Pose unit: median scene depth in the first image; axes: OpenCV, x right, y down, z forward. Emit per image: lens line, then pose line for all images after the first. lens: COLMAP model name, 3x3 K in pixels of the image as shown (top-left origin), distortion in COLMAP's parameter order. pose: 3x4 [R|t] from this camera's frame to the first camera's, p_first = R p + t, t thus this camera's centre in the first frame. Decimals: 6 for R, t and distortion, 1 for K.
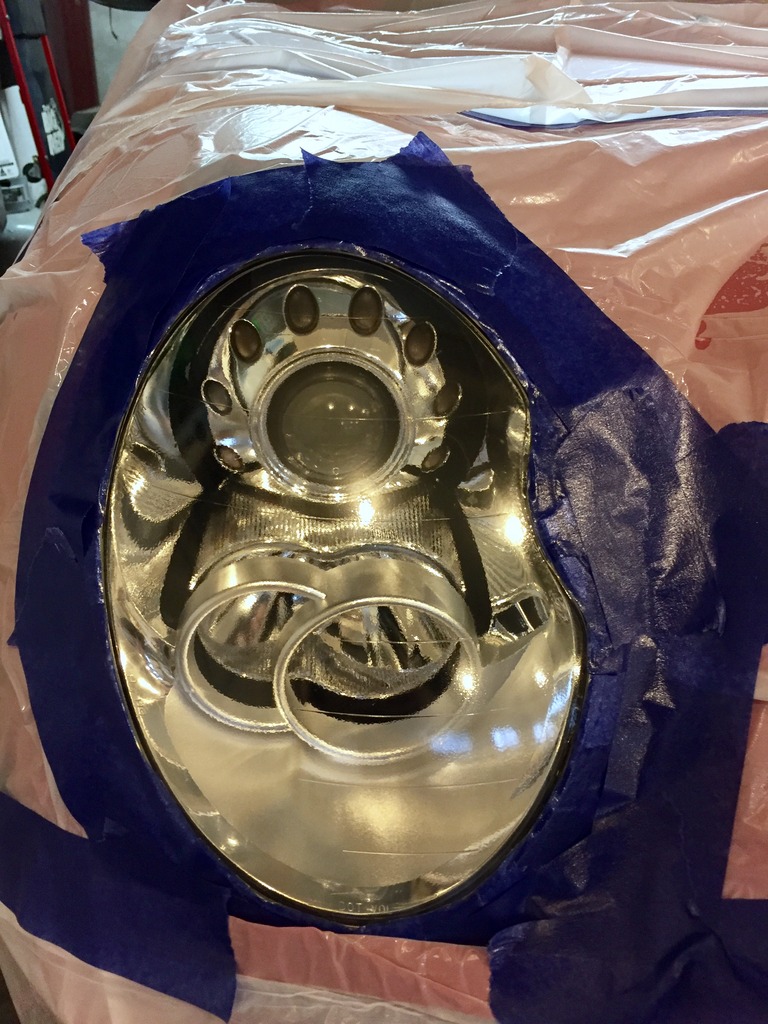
lens RADIAL K [[861.7, 0, 384.0], [0, 861.7, 512.0], [0, 0, 1]] dist [0.073834, -0.131811]
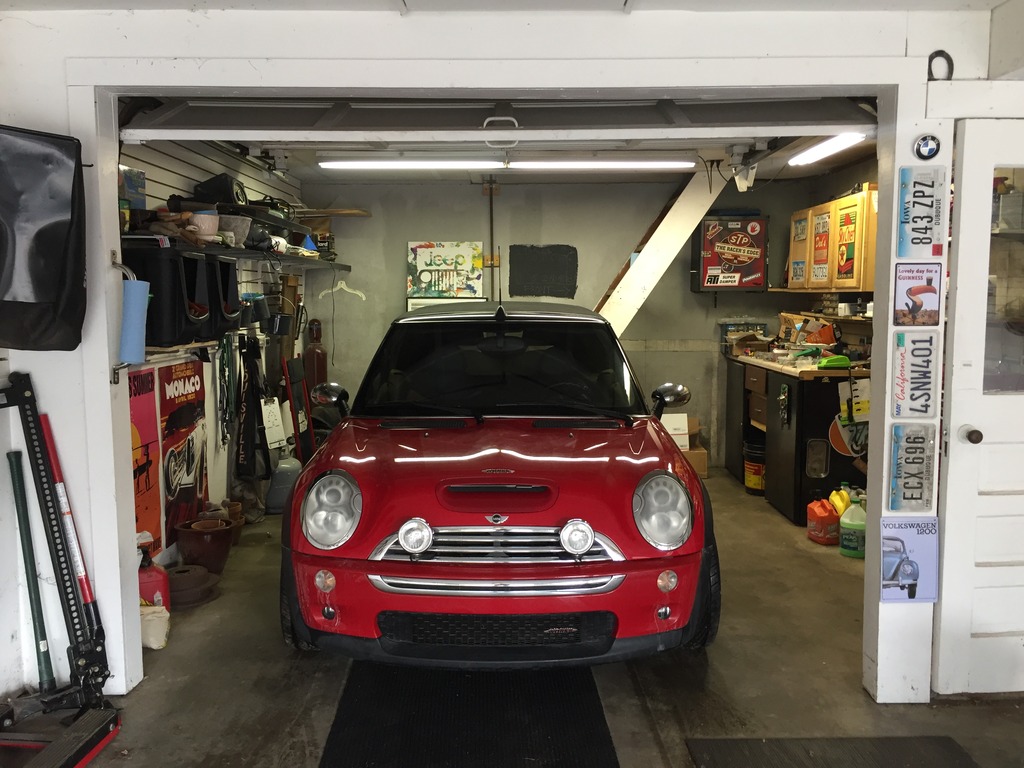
lens RADIAL K [[861.7, 0, 512.0], [0, 861.7, 384.0], [0, 0, 1]] dist [0.073834, -0.131811]
pose [[0.995836, -0.005719, -0.090988, 0.396948], [-0.029562, 0.923849, -0.381614, 0.333440], [0.086241, 0.382715, 0.919832, -1.150022]]
